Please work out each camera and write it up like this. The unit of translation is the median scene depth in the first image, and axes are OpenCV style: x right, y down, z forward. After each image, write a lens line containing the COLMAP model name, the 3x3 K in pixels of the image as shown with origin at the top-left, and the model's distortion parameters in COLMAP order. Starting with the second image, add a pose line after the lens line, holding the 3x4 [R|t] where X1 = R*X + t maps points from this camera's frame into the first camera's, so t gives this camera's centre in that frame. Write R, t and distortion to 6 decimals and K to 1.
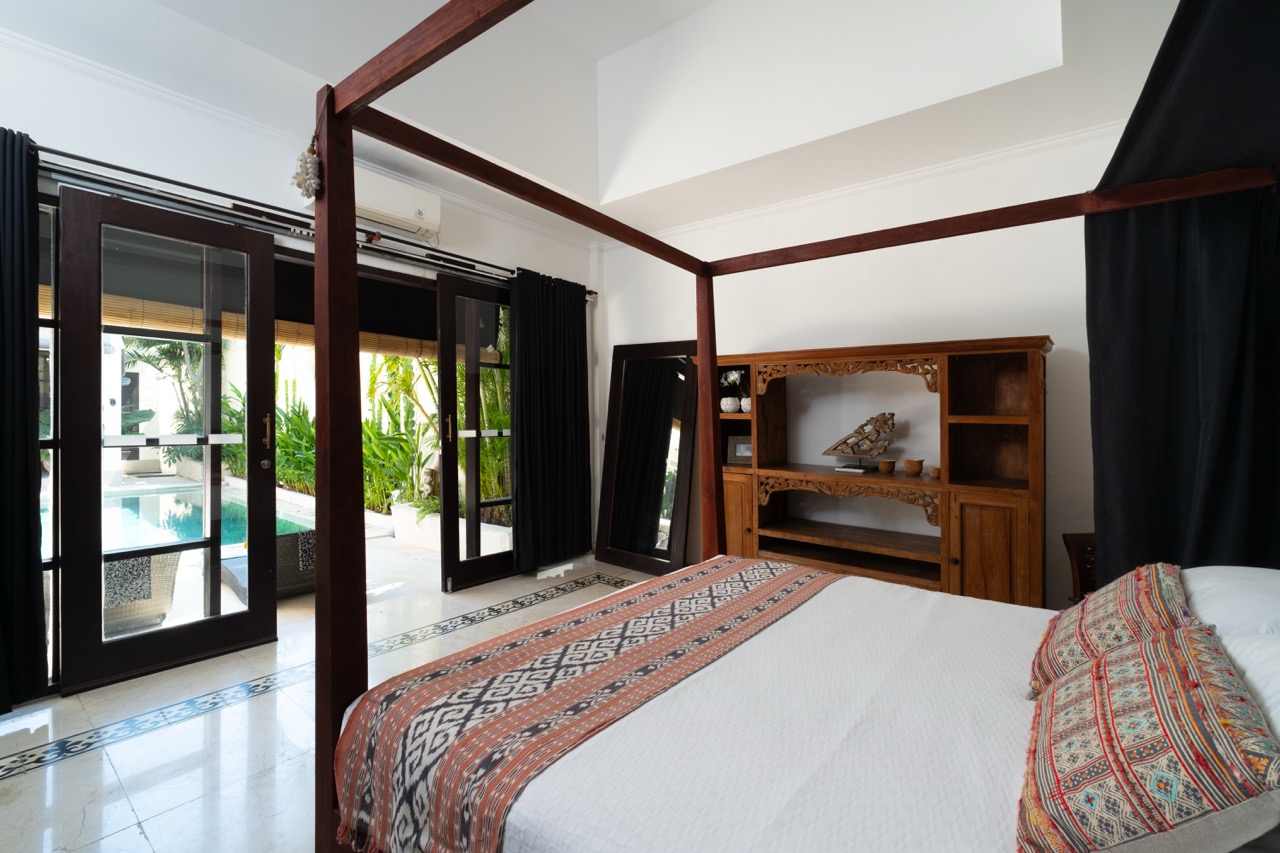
lens RADIAL K [[569.6, 0, 638.8], [0, 569.6, 414.4], [0, 0, 1]] dist [-0.003436, 0.001123]
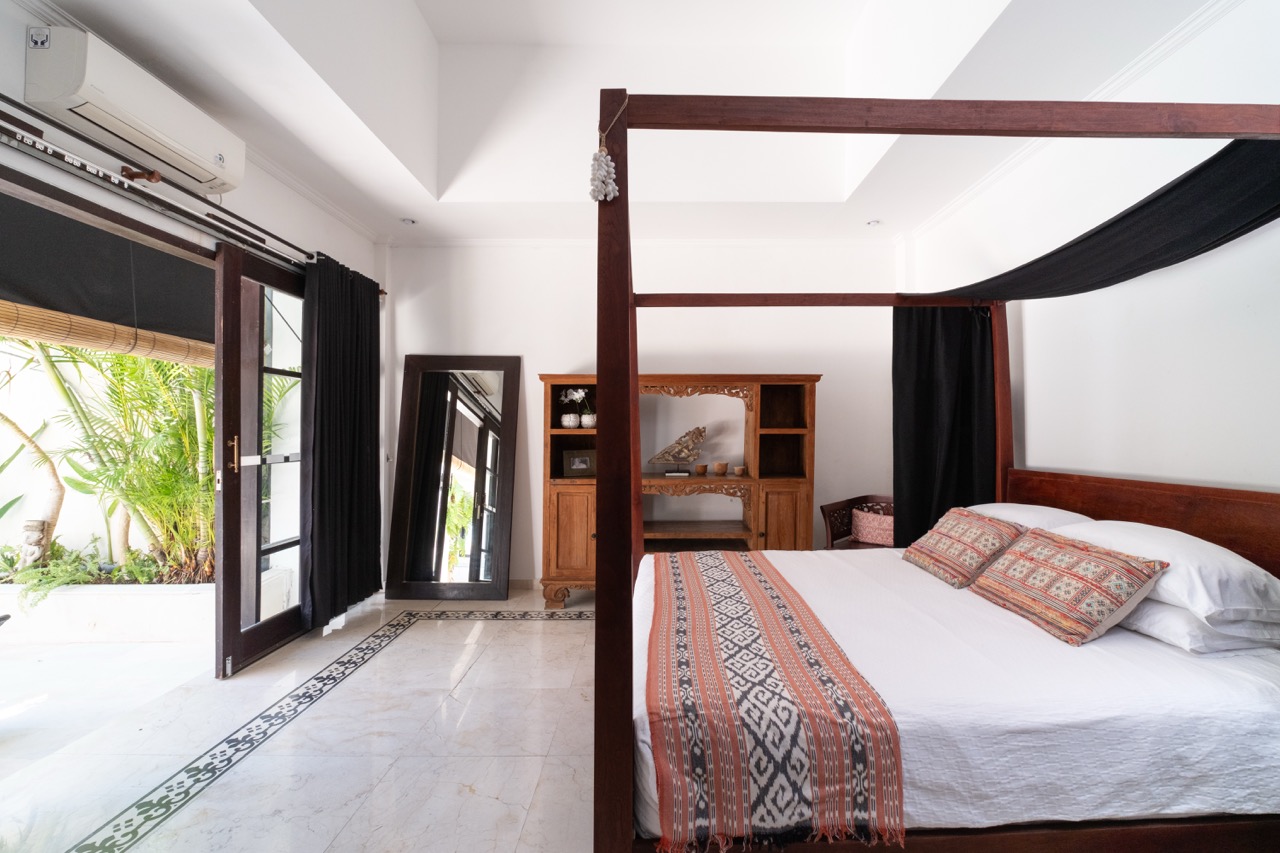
lens RADIAL K [[558.8, 0, 673.2], [0, 558.8, 431.8], [0, 0, 1]] dist [-0.002884, 0.000448]
pose [[0.767148, -0.016877, 0.641248, -0.473563], [0.012805, 0.999858, 0.010996, -0.007446], [-0.641342, -0.000225, 0.767255, 0.101961]]
